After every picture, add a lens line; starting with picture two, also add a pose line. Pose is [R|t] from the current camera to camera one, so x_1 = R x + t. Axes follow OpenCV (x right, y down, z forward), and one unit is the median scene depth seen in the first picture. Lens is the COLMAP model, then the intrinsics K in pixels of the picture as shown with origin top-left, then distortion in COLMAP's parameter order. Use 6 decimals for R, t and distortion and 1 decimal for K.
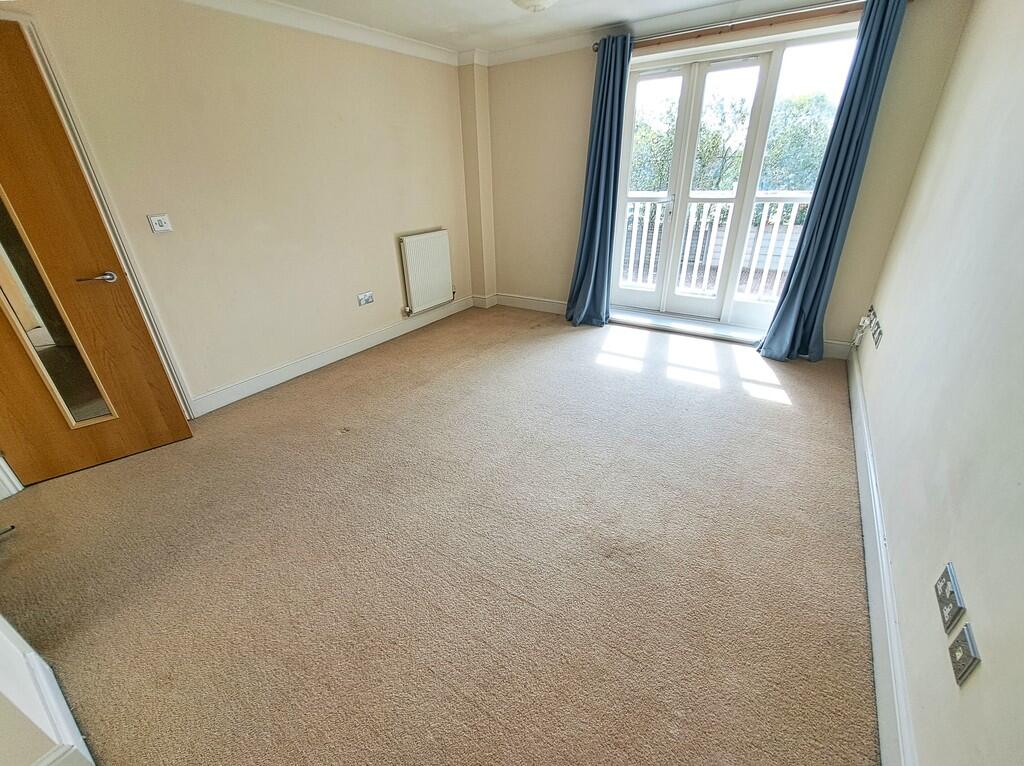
lens RADIAL K [[420.3, 0, 488.6], [0, 420.3, 379.7], [0, 0, 1]] dist [0.000881, -0.005937]
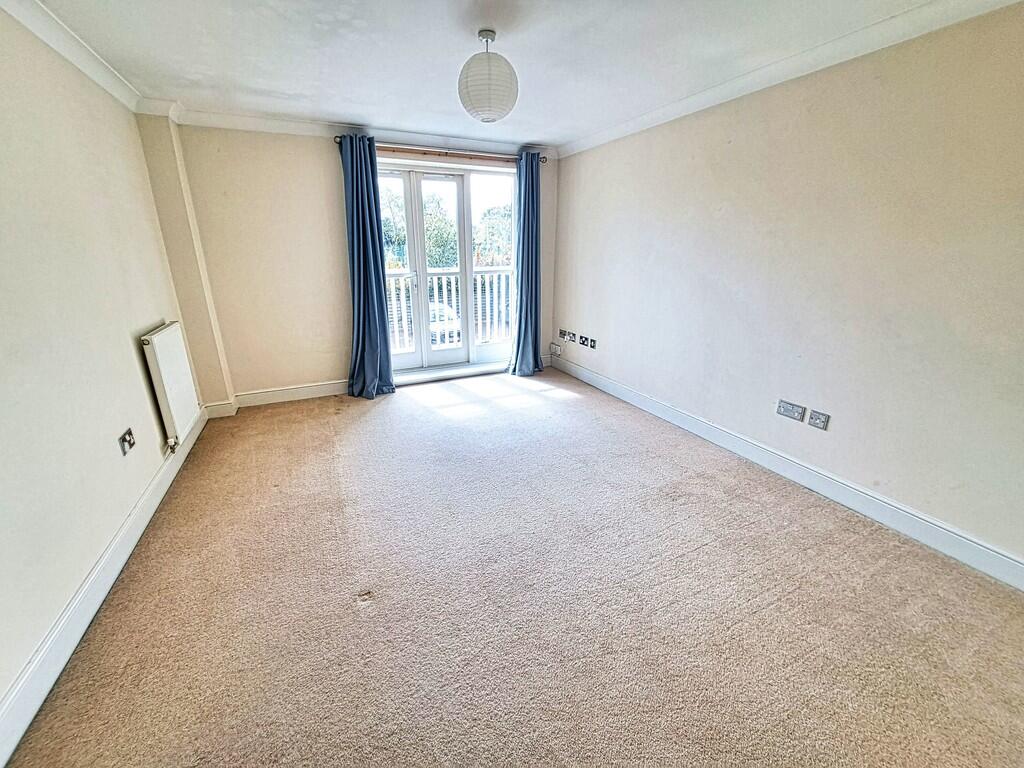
lens RADIAL K [[420.3, 0, 488.6], [0, 420.3, 380.7], [0, 0, 1]] dist [0.000881, -0.005937]
pose [[0.514907, -0.224790, 0.827249, -0.489249], [0.366776, 0.929989, 0.024414, -0.098574], [-0.774820, 0.290844, 0.561305, 0.249744]]
